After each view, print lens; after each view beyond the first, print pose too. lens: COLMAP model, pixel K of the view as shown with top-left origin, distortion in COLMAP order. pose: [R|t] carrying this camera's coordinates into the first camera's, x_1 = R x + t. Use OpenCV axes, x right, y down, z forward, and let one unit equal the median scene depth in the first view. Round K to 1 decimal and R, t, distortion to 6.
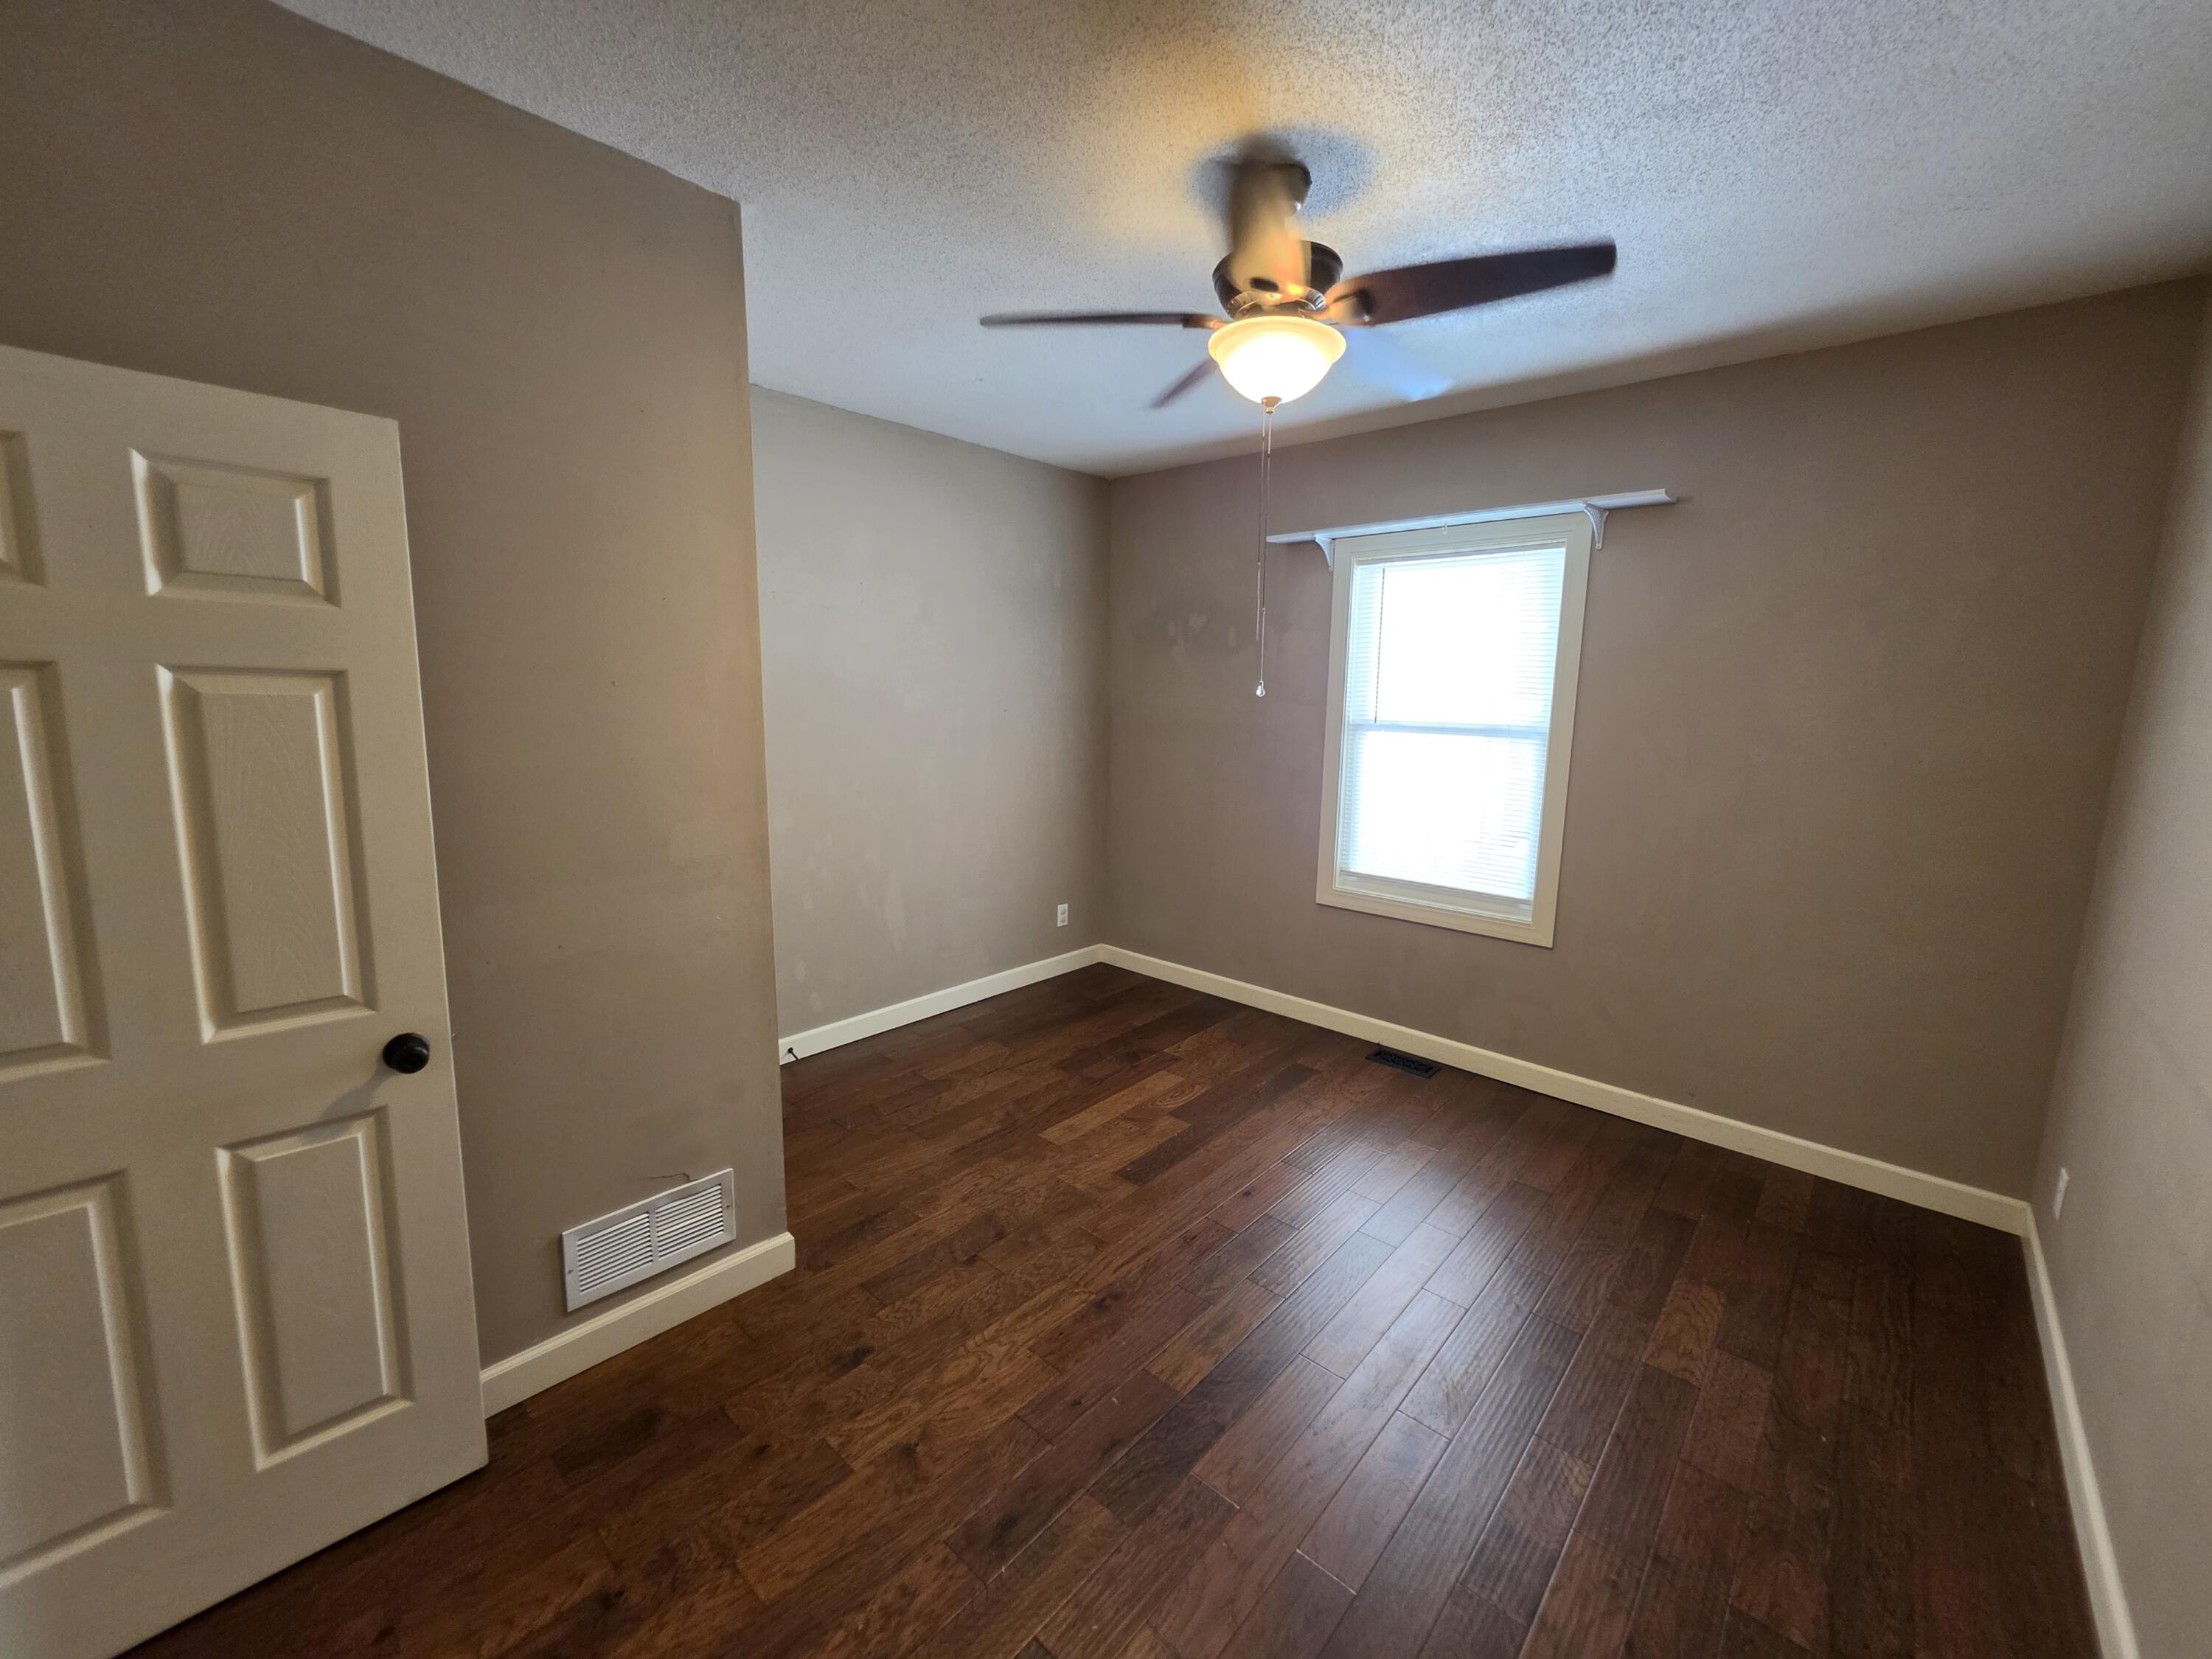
lens RADIAL K [[889.9, 0, 1093.4], [0, 889.9, 822.1], [0, 0, 1]] dist [-0.003627, 0.001344]
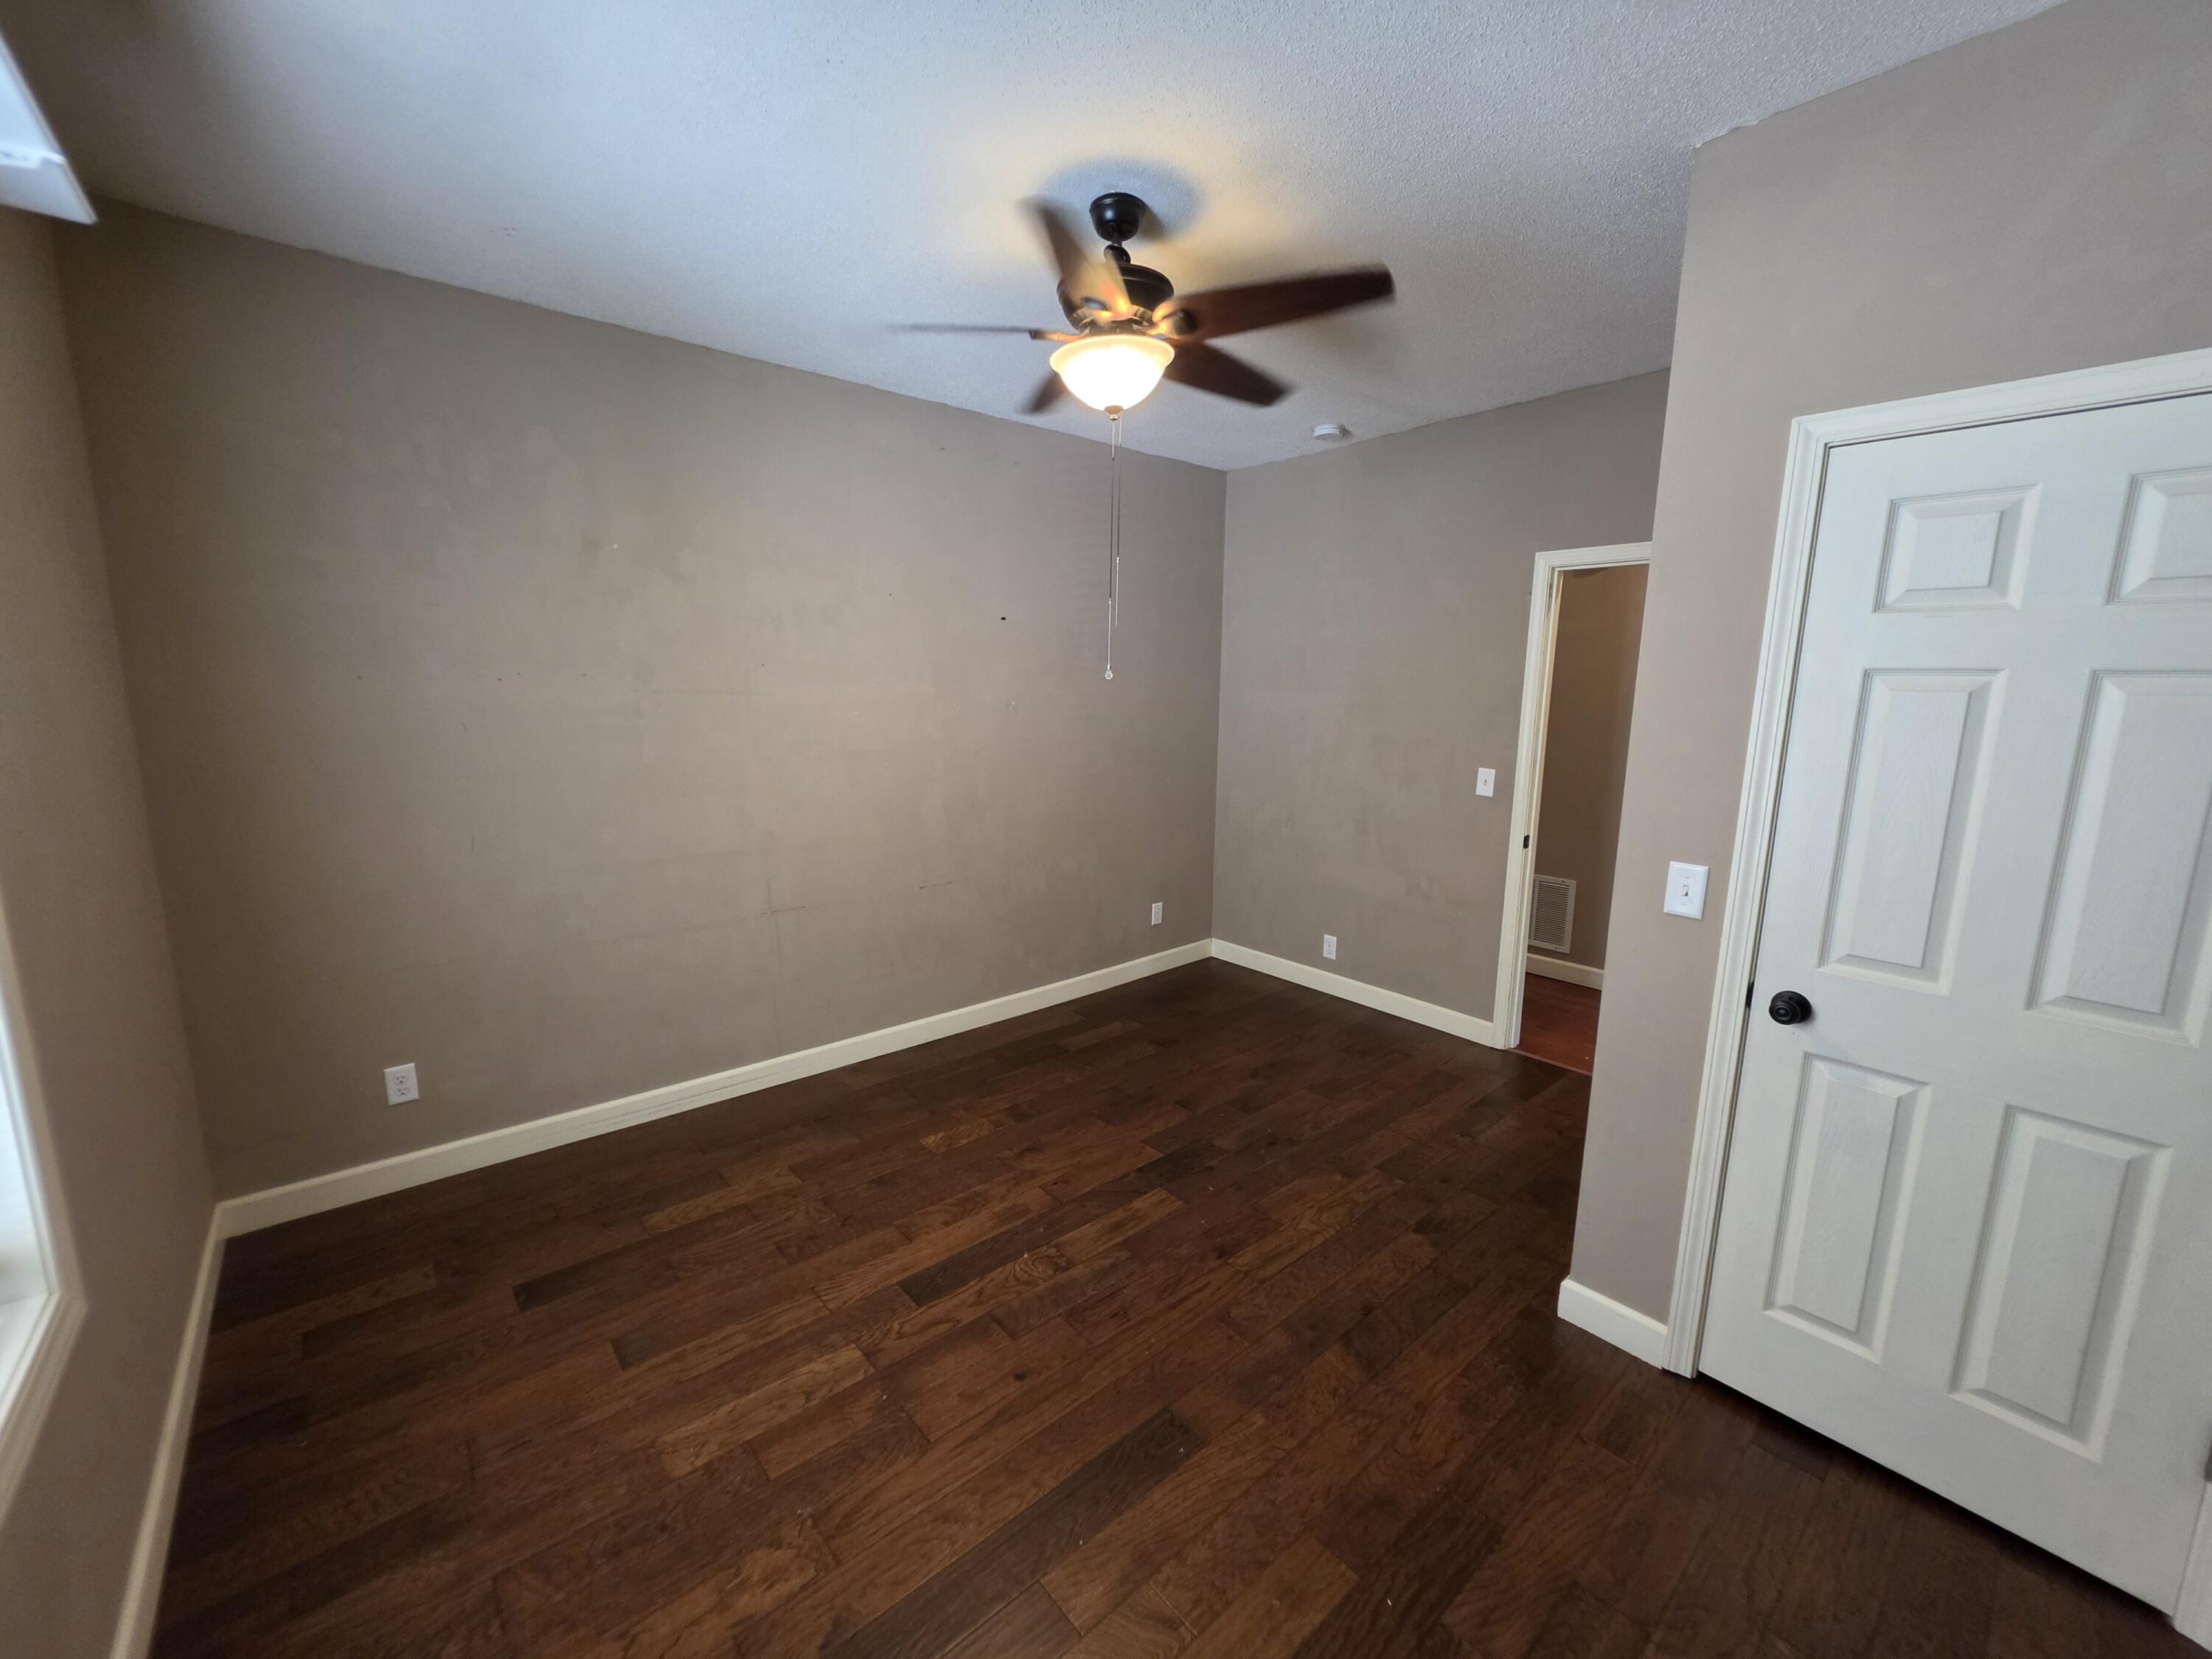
lens RADIAL K [[889.9, 0, 1095.3], [0, 889.9, 829.8], [0, 0, 1]] dist [-0.003627, 0.001344]
pose [[-0.992873, -0.046993, 0.109522, 0.059745], [-0.009975, 0.948521, 0.316557, -0.248882], [-0.118760, 0.313209, -0.942229, 1.671445]]
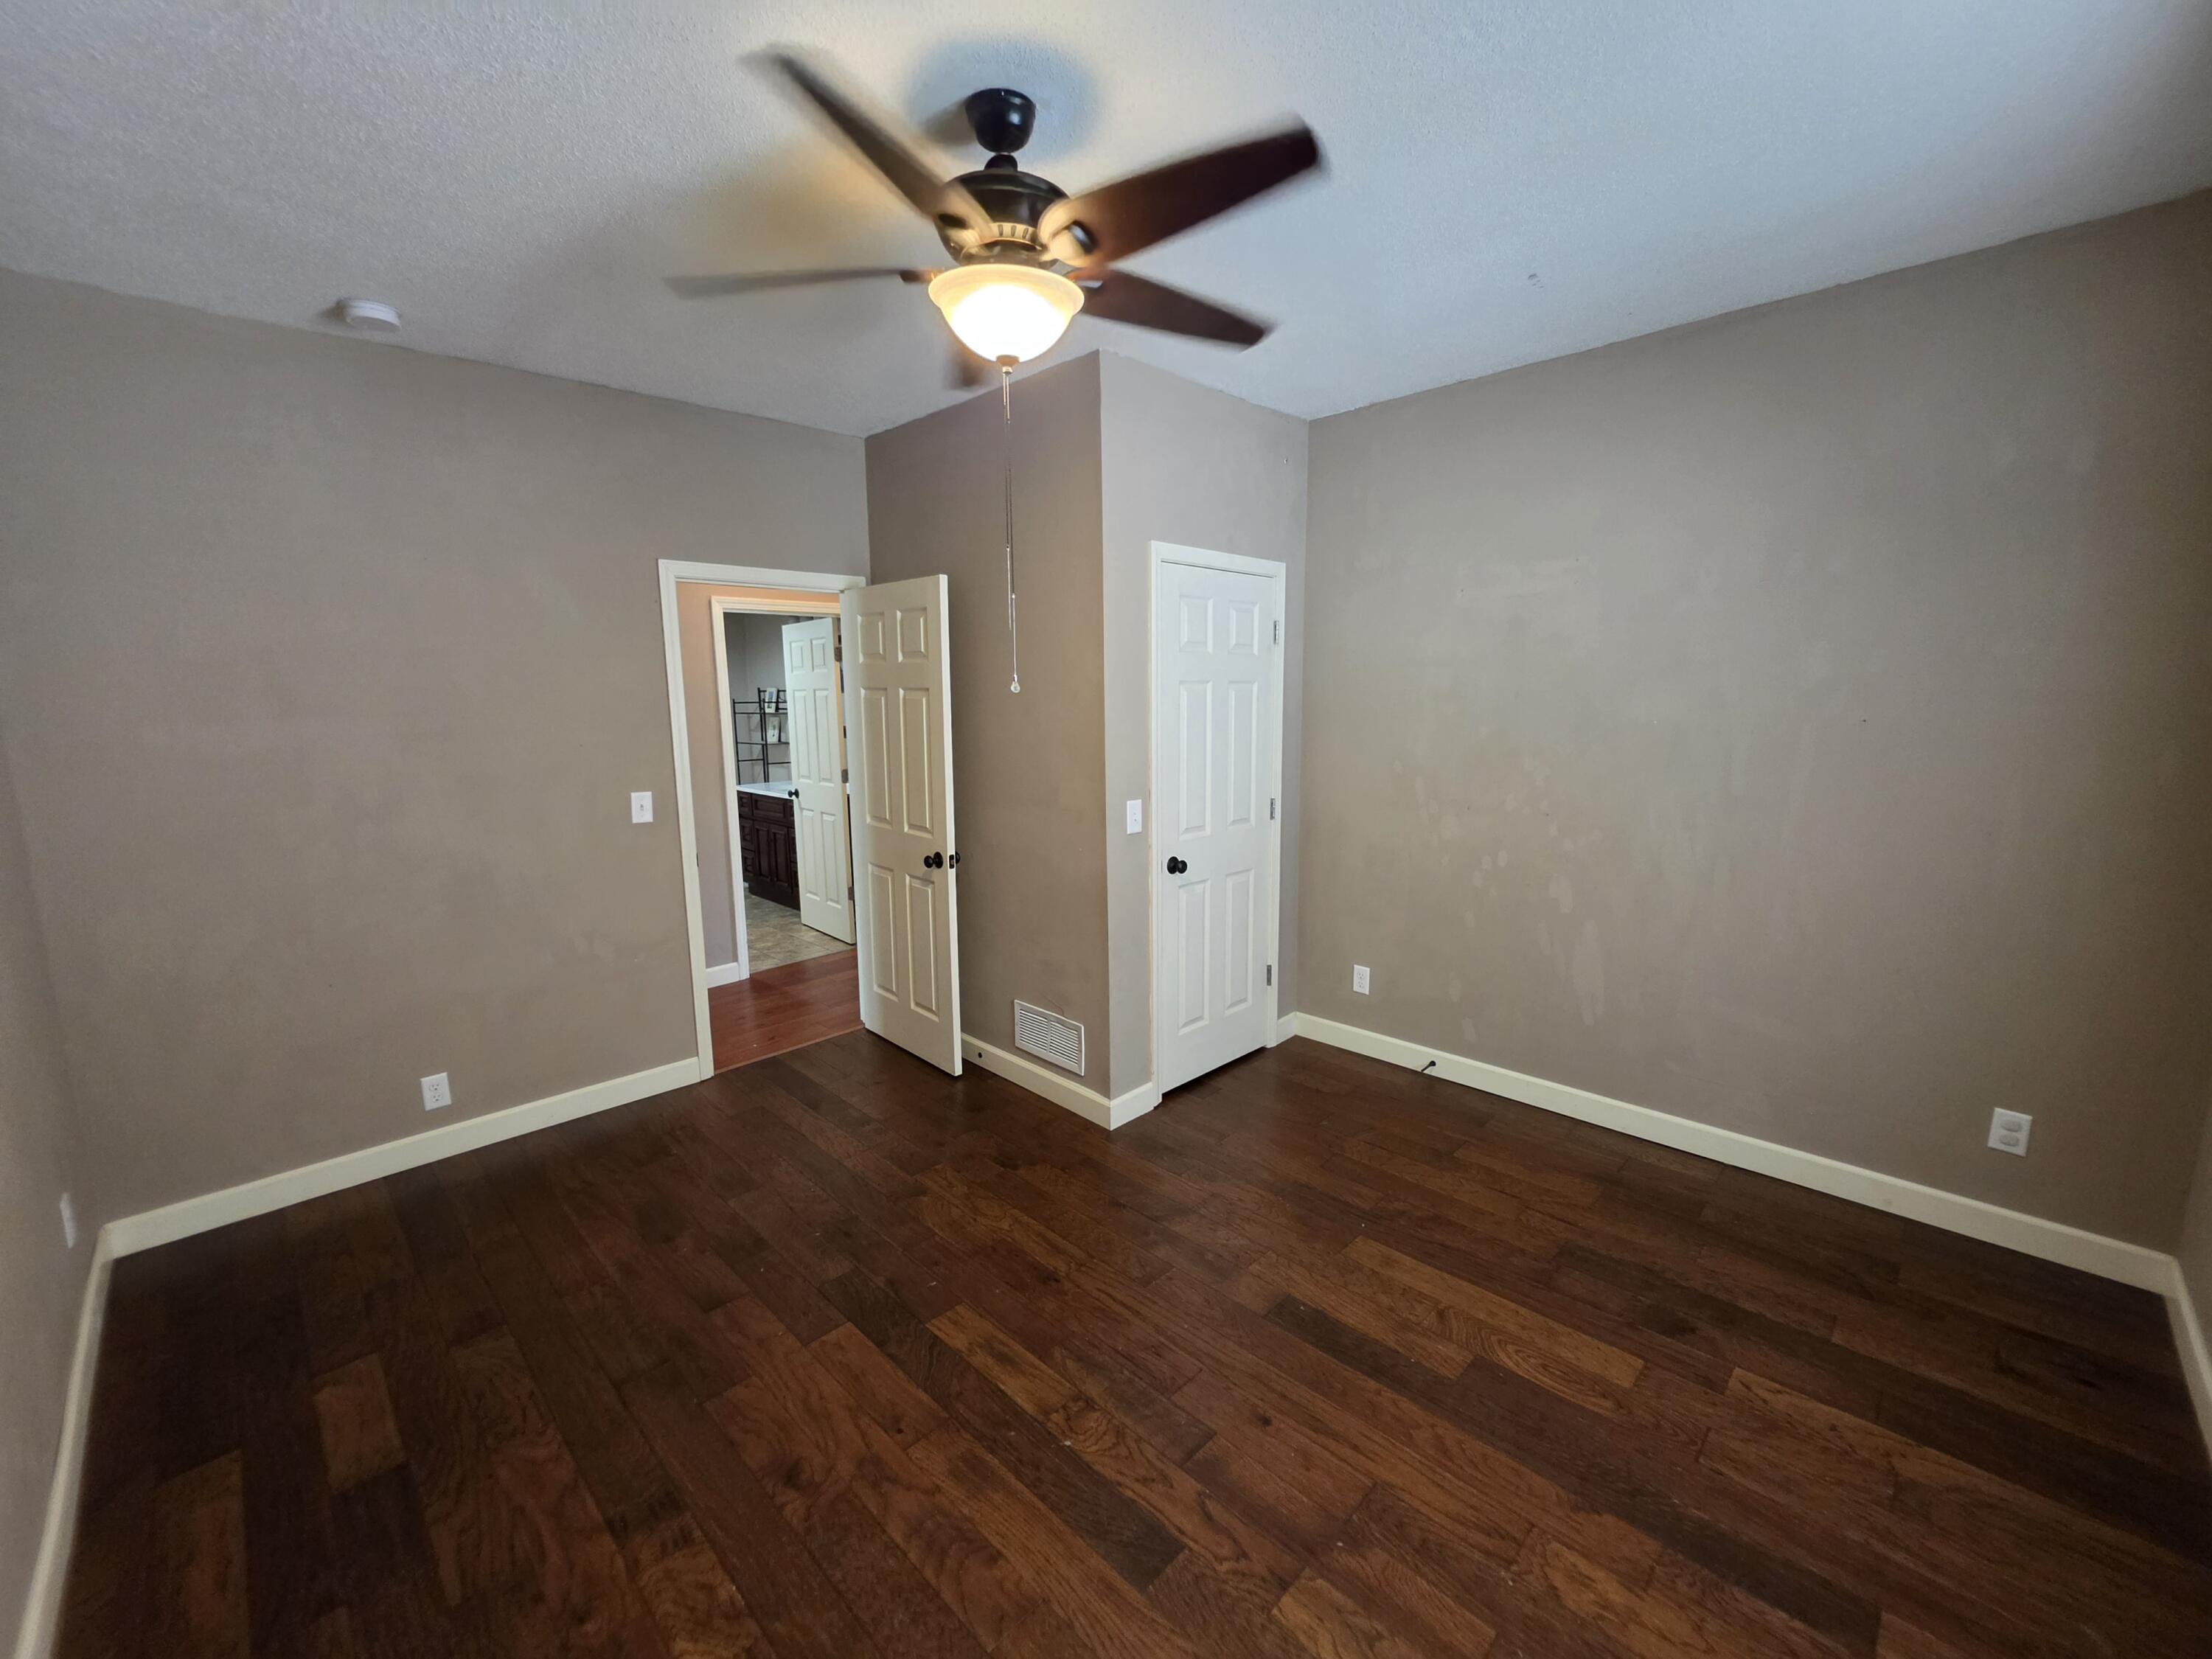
lens RADIAL K [[889.9, 0, 1107.0], [0, 889.9, 833.3], [0, 0, 1]] dist [-0.003627, 0.001344]
pose [[-0.039113, 0.139926, -0.989389, 0.863259], [-0.140943, 0.979475, 0.144095, -0.115377], [0.989245, 0.145084, -0.018589, 0.903283]]
